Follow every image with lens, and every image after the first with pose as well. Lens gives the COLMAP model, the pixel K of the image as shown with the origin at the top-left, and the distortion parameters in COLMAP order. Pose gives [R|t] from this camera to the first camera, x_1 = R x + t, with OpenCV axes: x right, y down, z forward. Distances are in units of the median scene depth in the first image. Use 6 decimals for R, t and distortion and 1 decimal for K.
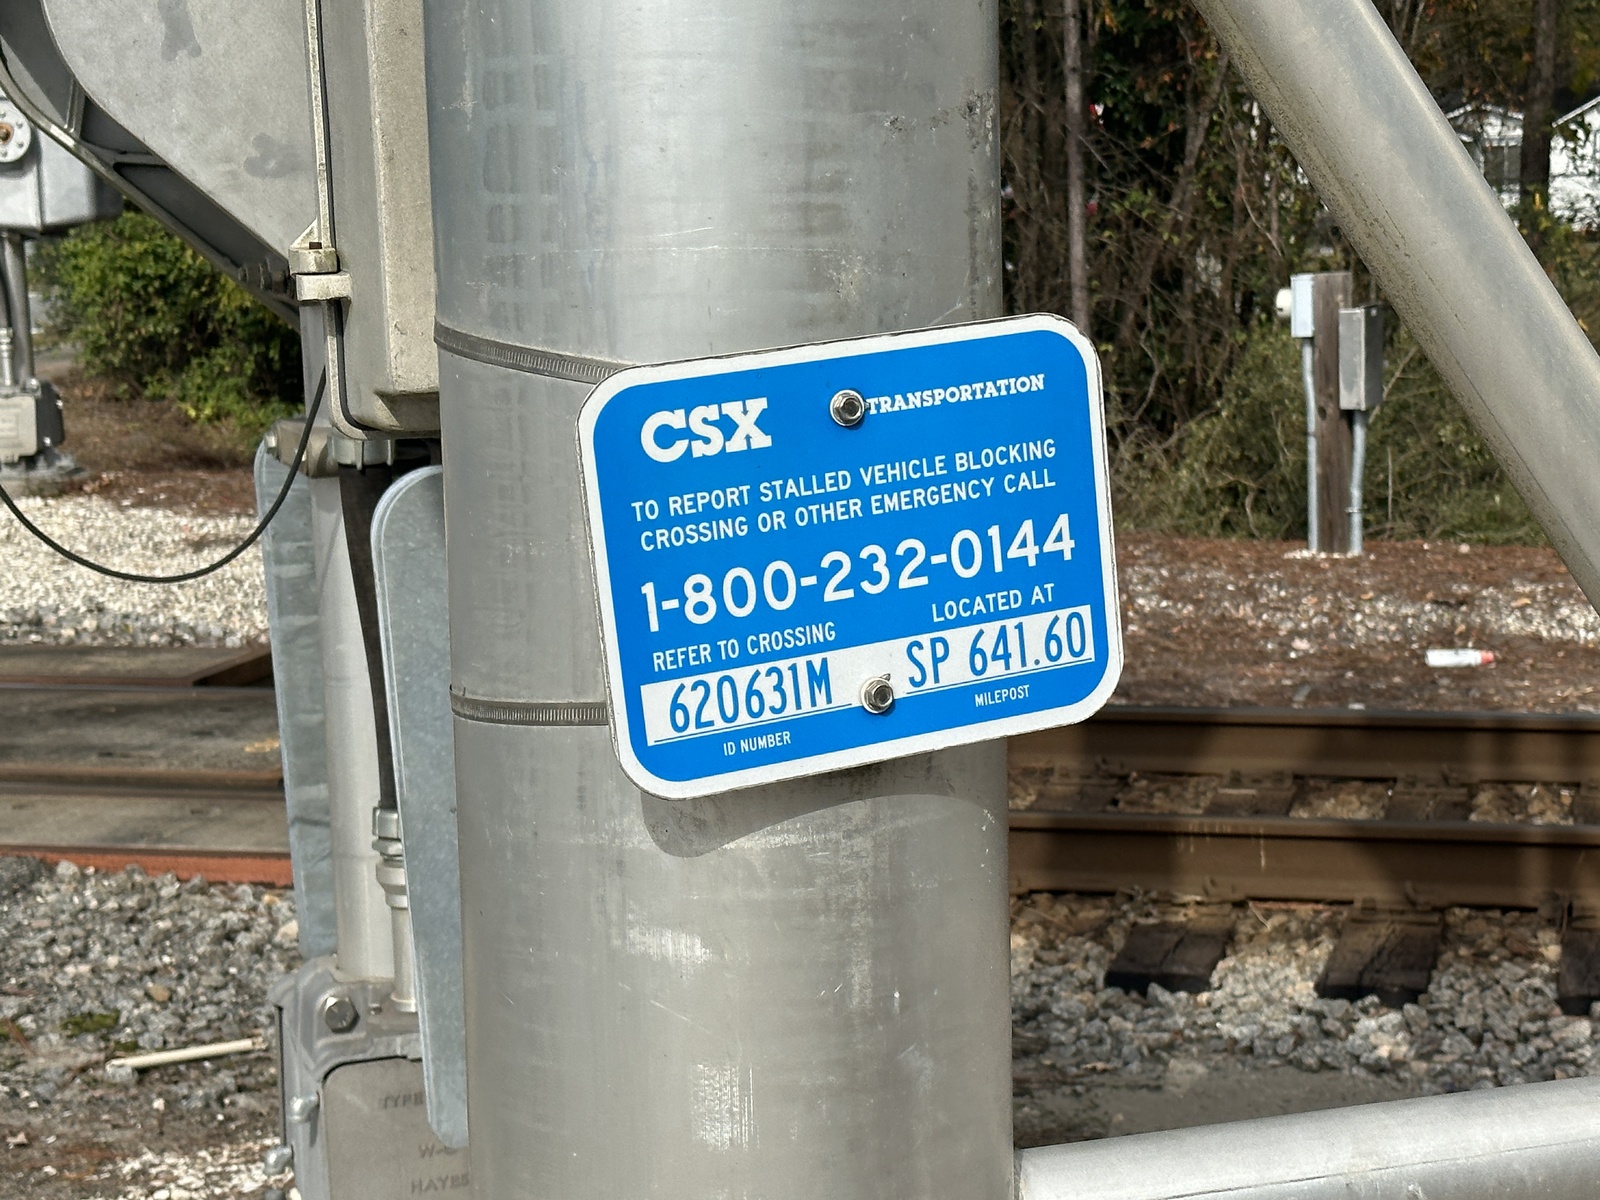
lens RADIAL K [[3105.8, 0, 800.0], [0, 3105.8, 600.0], [0, 0, 1]] dist [0.024557, 0.168183]
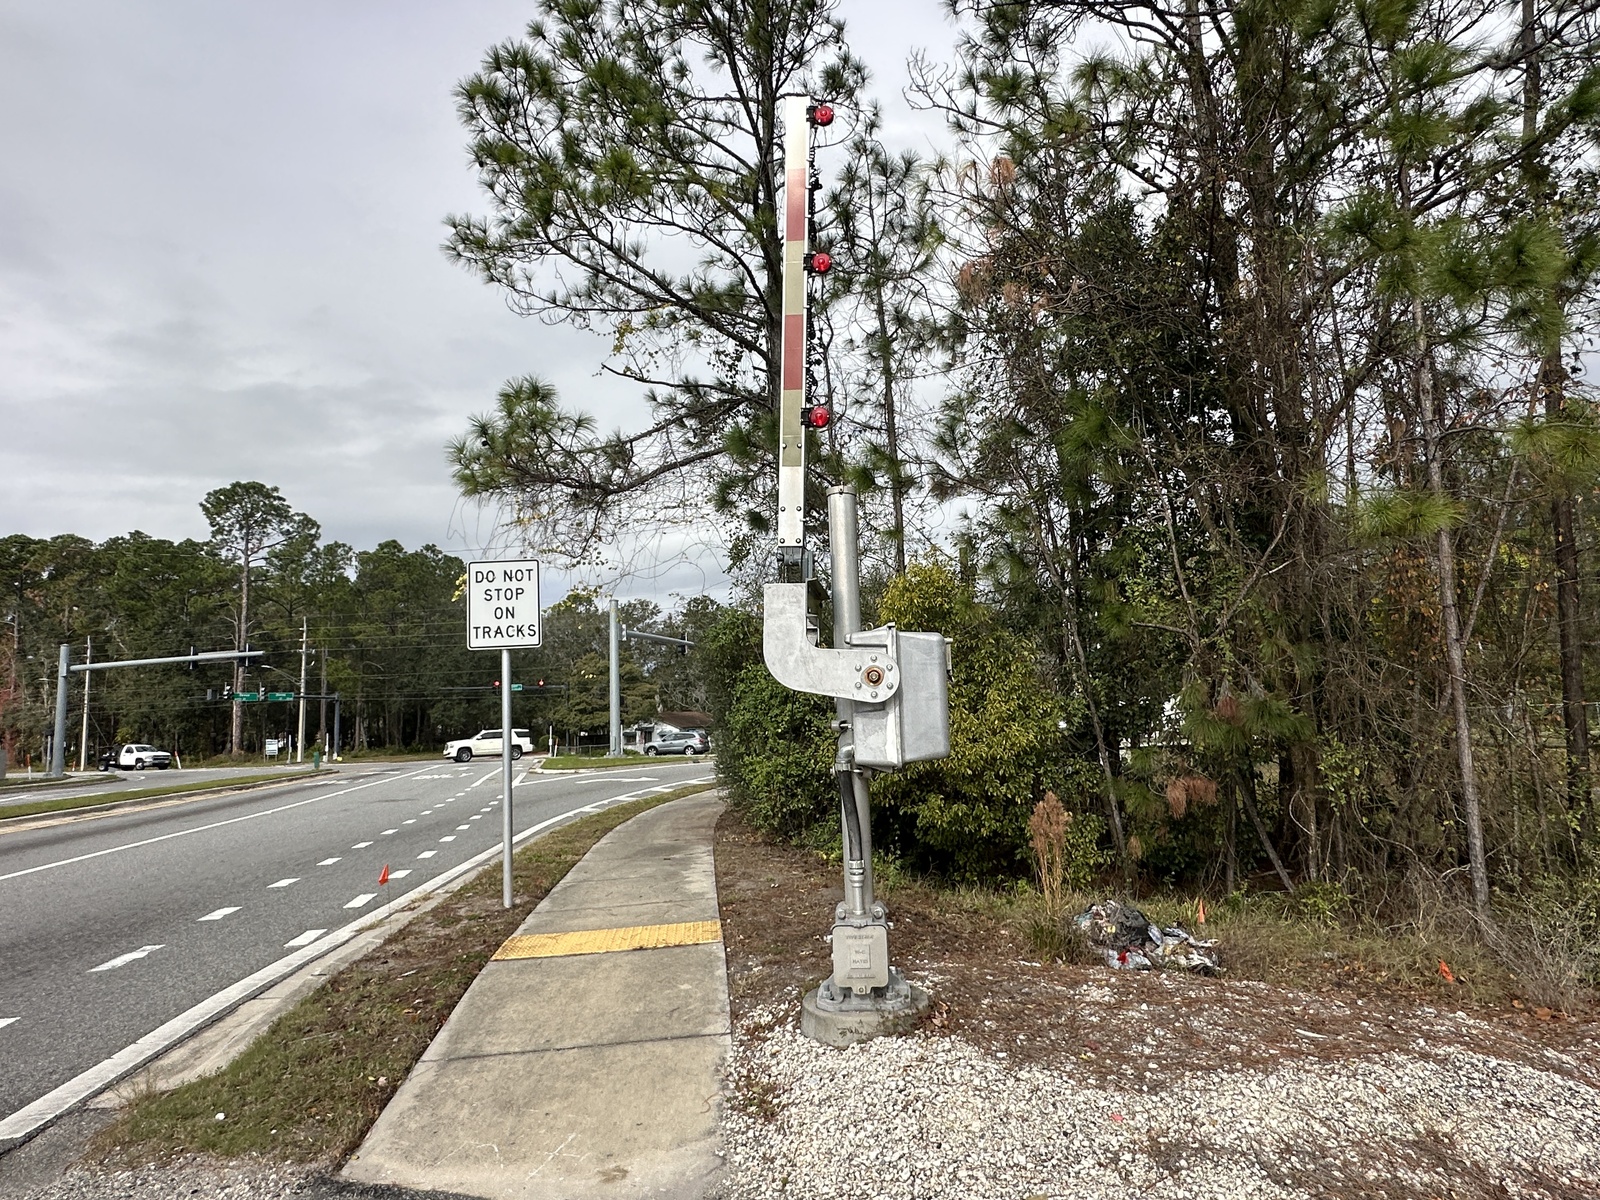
lens RADIAL K [[899.2, 0, 800.0], [0, 899.2, 600.0], [0, 0, 1]] dist [0.003055, 0.000717]
pose [[0.998804, -0.008266, -0.048190, -0.182438], [-0.004940, 0.963505, -0.267645, -0.063499], [0.048643, 0.267563, 0.962312, 0.477870]]
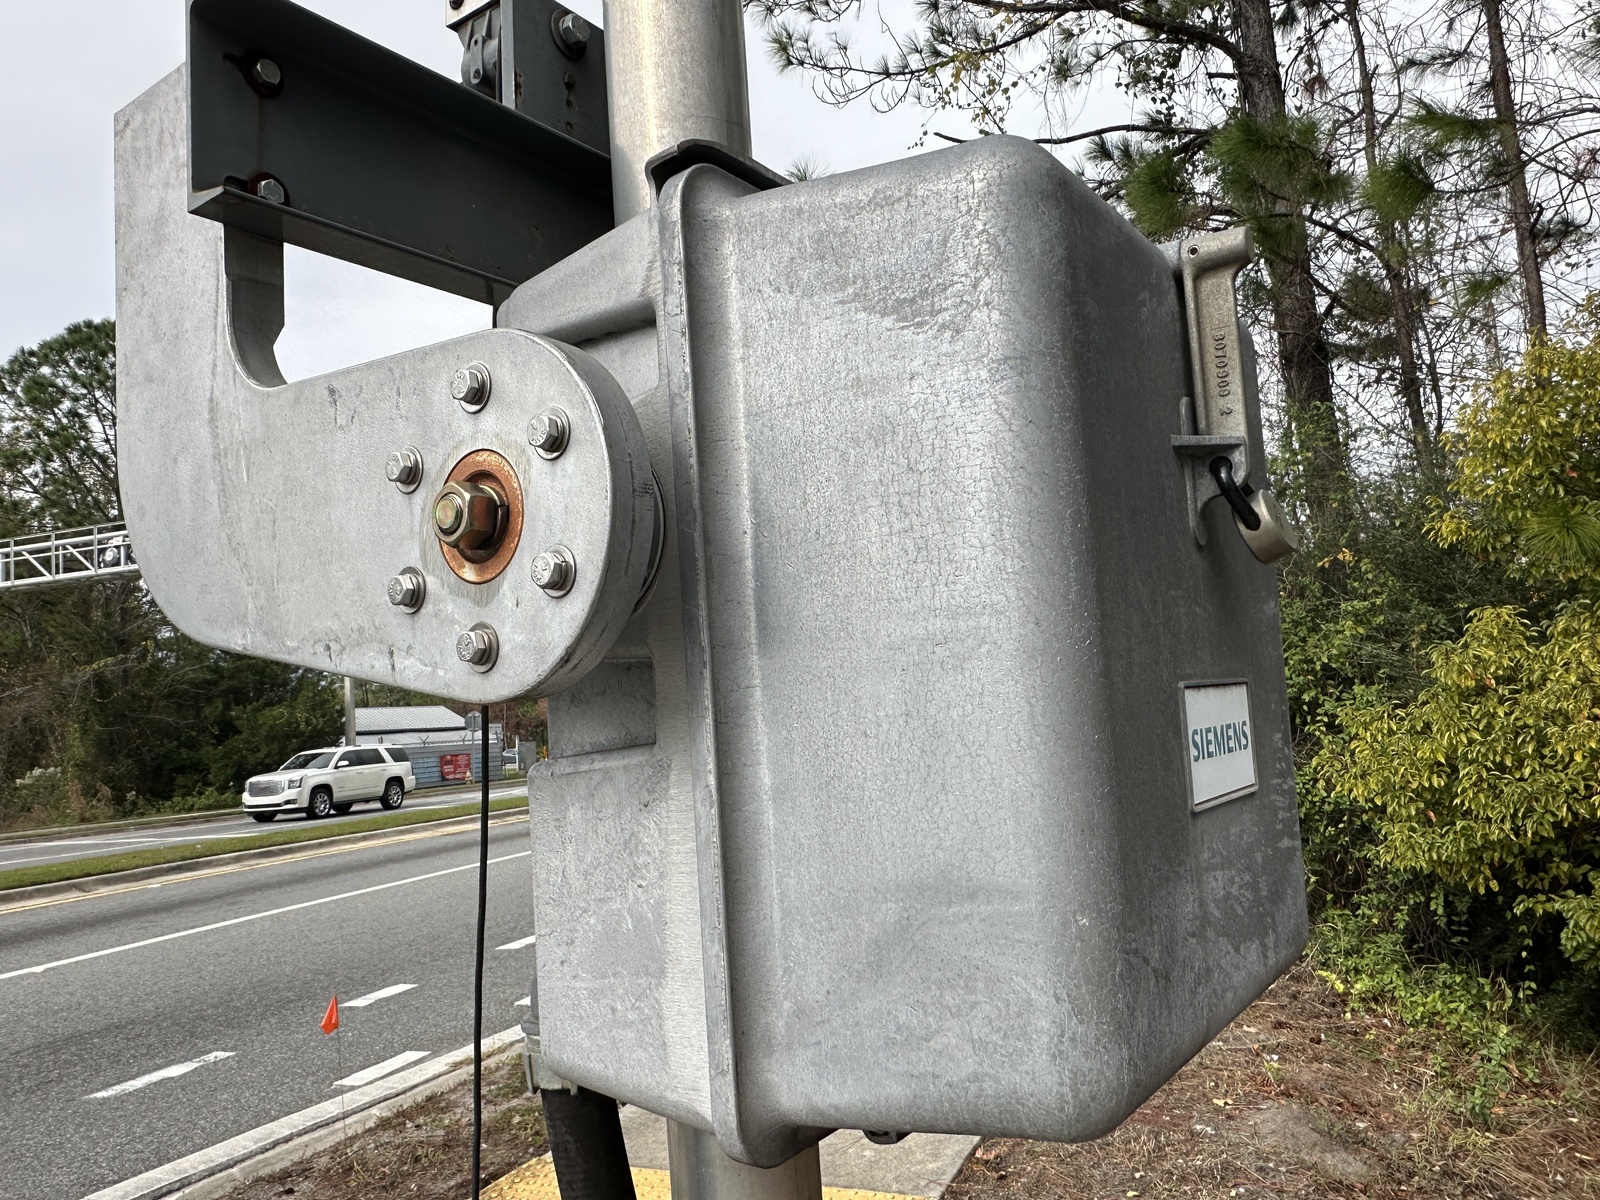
lens RADIAL K [[1106.1, 0, 798.1], [0, 1106.1, 631.0], [0, 0, 1]] dist [0.002193, -0.000739]
pose [[0.832765, -0.063622, -0.549959, -0.146892], [-0.044004, 0.982626, -0.180307, -0.092746], [0.551876, 0.174353, 0.815496, 0.662546]]
